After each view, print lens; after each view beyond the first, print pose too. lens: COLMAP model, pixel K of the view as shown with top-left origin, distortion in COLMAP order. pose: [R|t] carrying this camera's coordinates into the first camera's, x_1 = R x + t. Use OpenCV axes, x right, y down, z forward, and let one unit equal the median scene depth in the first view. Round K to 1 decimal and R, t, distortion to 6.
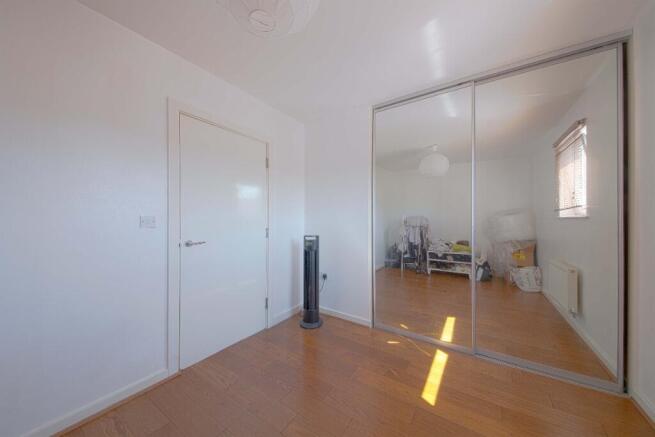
lens RADIAL K [[226.2, 0, 326.8], [0, 226.2, 215.9], [0, 0, 1]] dist [0.023450, -0.010165]
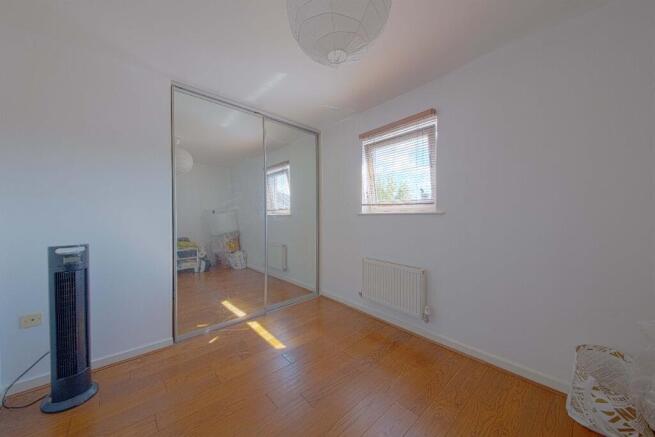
lens RADIAL K [[226.2, 0, 326.8], [0, 226.2, 215.9], [0, 0, 1]] dist [0.023450, -0.010165]
pose [[0.231945, 0.001282, 0.972728, -0.483453], [-0.004950, 0.999988, -0.000137, 0.010616], [-0.972716, -0.004783, 0.231949, 0.248392]]
